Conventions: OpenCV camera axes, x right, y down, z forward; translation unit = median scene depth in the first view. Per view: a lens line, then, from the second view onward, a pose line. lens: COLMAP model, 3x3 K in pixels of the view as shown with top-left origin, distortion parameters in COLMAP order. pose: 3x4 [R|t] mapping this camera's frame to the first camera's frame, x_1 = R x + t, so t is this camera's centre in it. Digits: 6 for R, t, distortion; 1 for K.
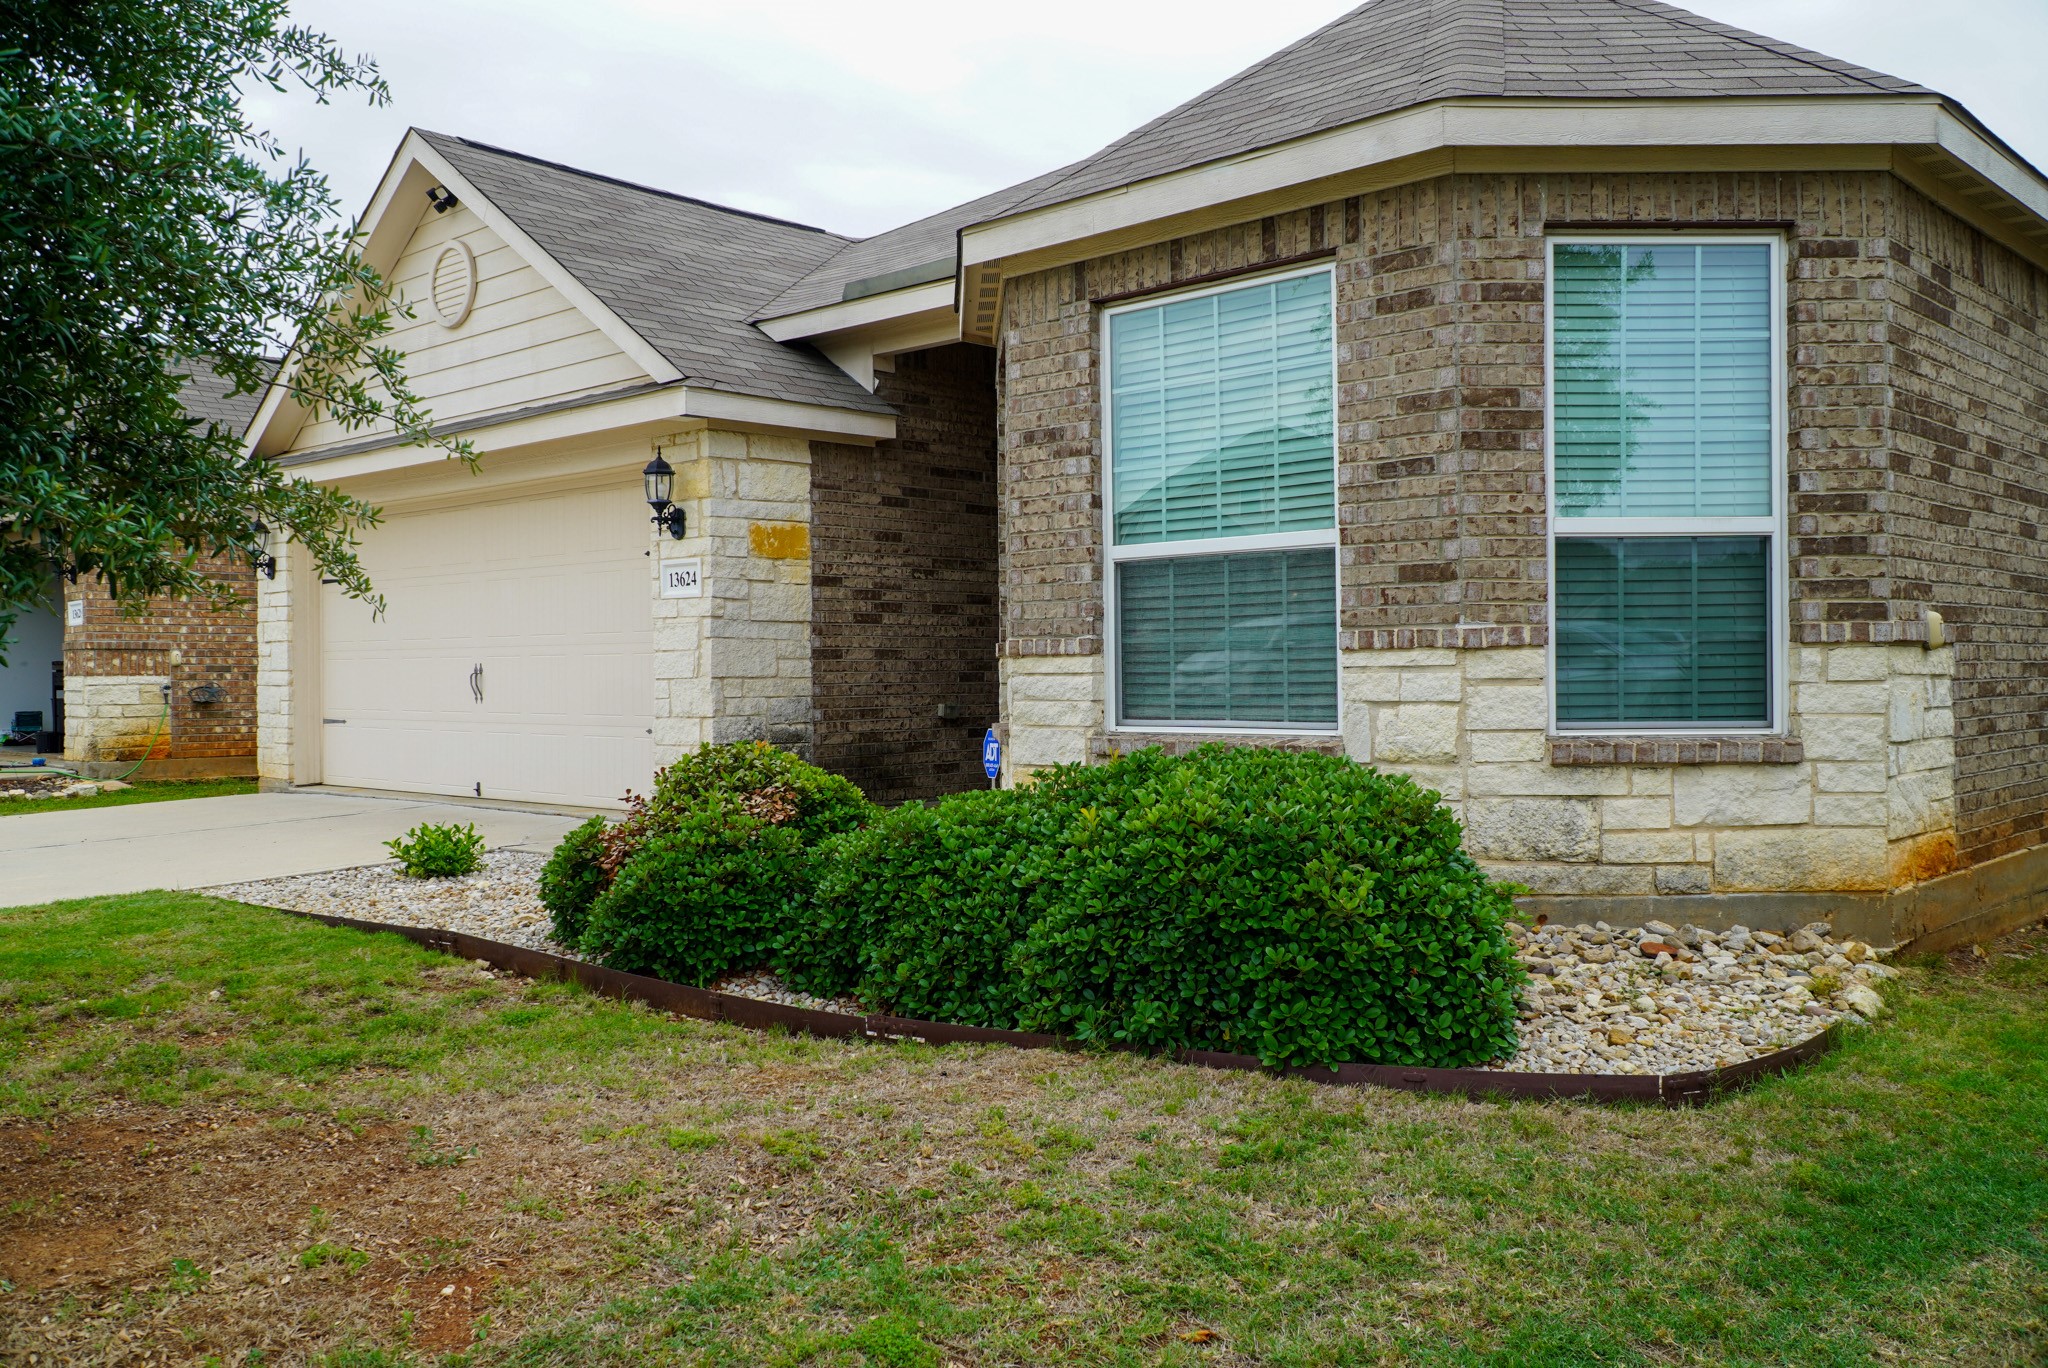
lens RADIAL K [[1718.1, 0, 1016.2], [0, 1718.1, 668.8], [0, 0, 1]] dist [0.011099, -0.007509]
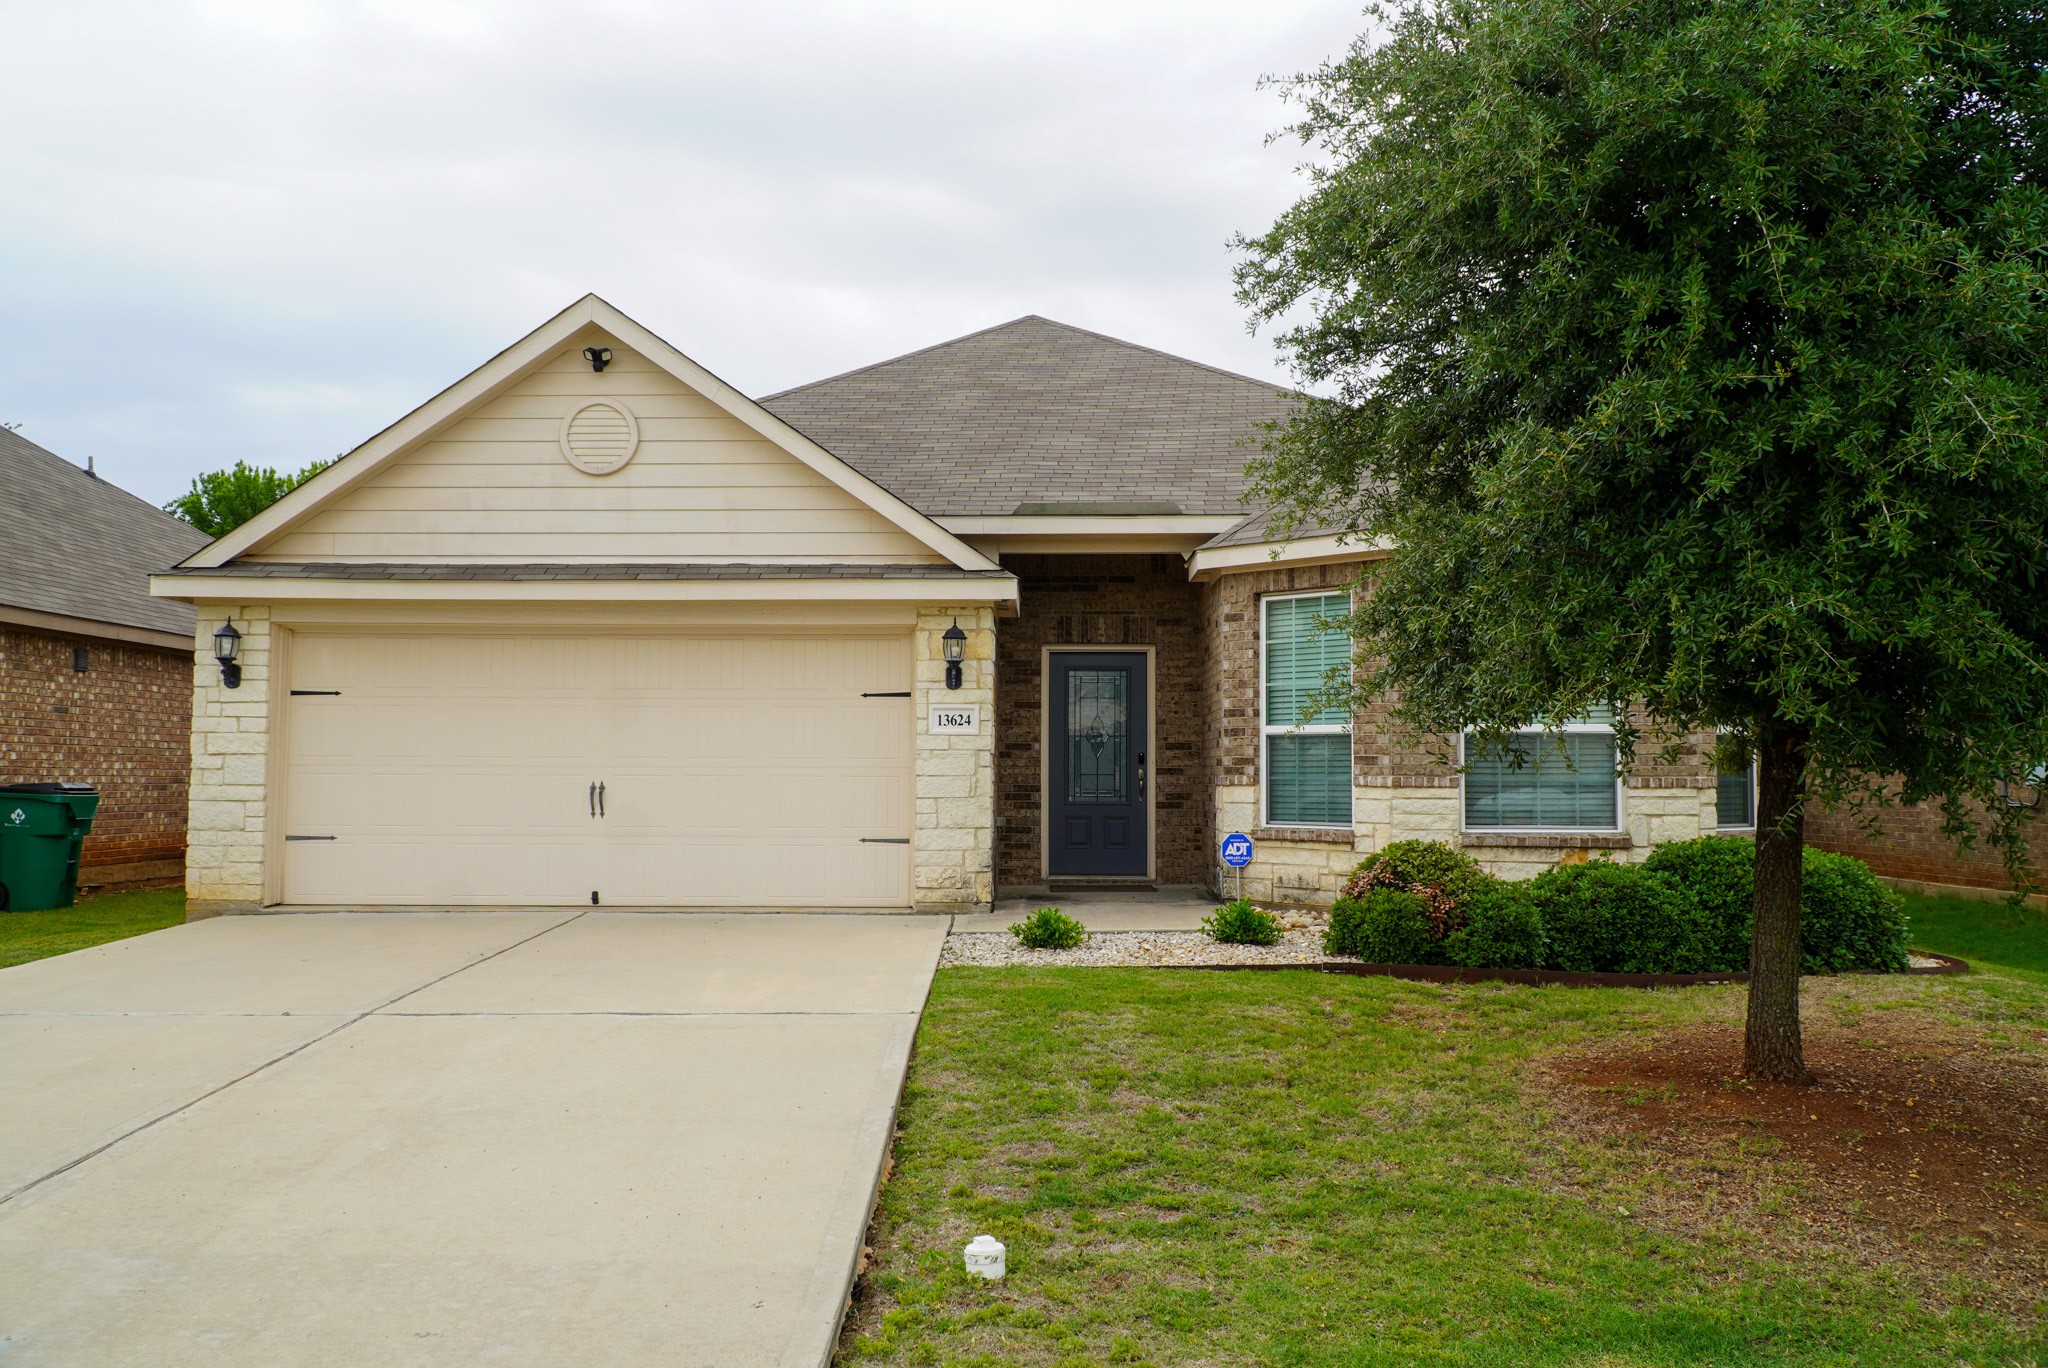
lens RADIAL K [[1718.1, 0, 1016.2], [0, 1718.1, 668.8], [0, 0, 1]] dist [0.011099, -0.007509]
pose [[0.743767, 0.053290, 0.666311, -0.983554], [-0.010195, 0.997606, -0.068405, -0.003031], [-0.668361, 0.044084, 0.742530, 0.011975]]
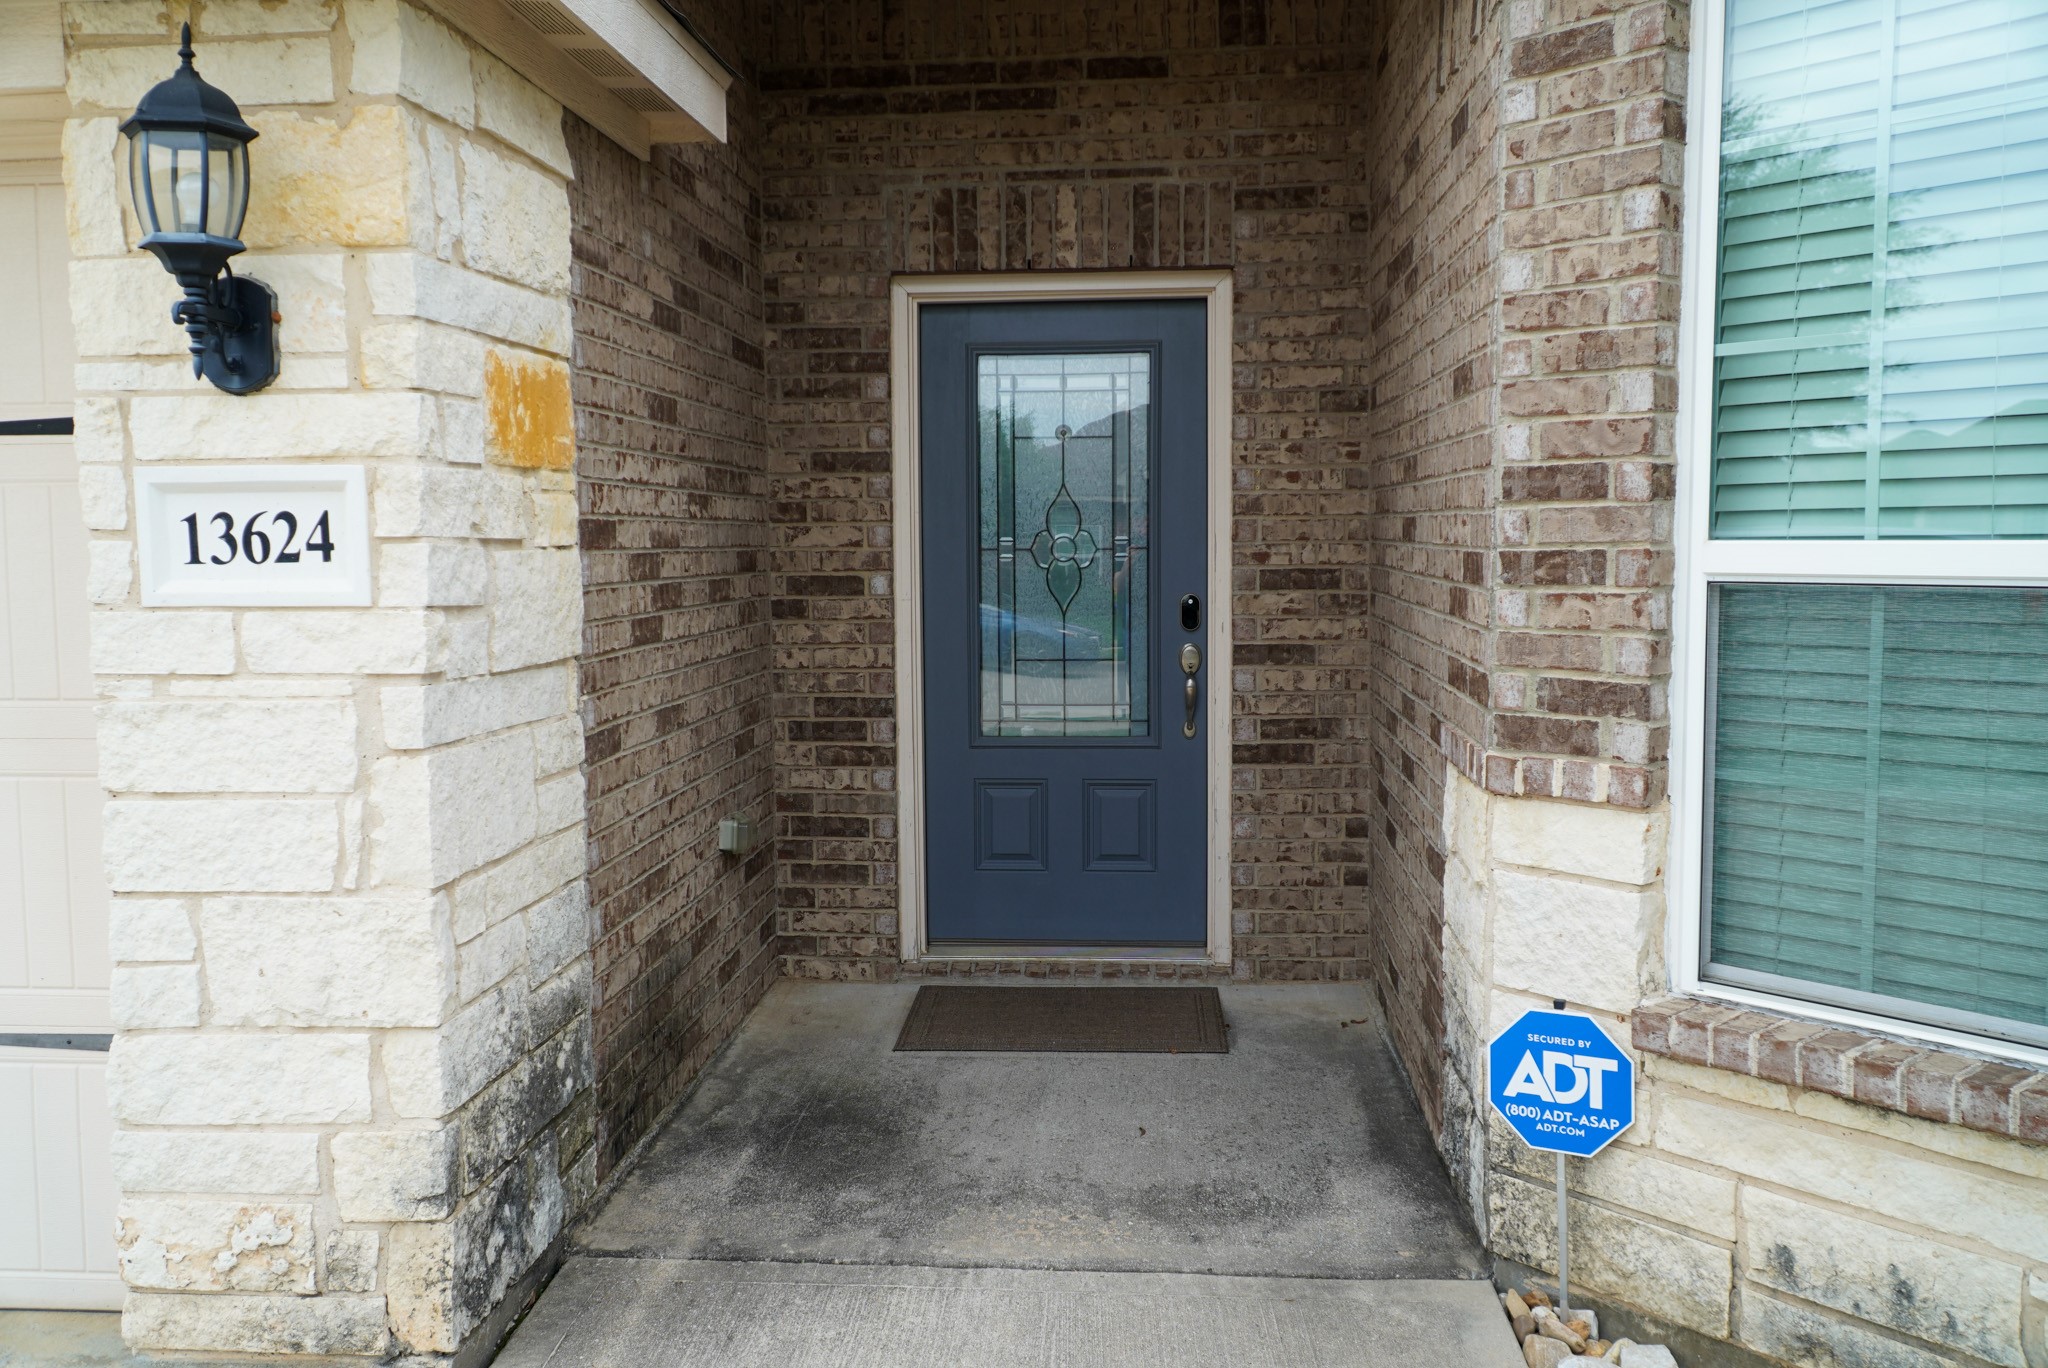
lens RADIAL K [[1718.1, 0, 1016.2], [0, 1718.1, 668.8], [0, 0, 1]] dist [0.011099, -0.007509]
pose [[0.786252, -0.046973, 0.616118, -0.260747], [0.002360, 0.997327, 0.073025, -0.049513], [-0.617901, -0.055962, 0.784262, 0.681136]]
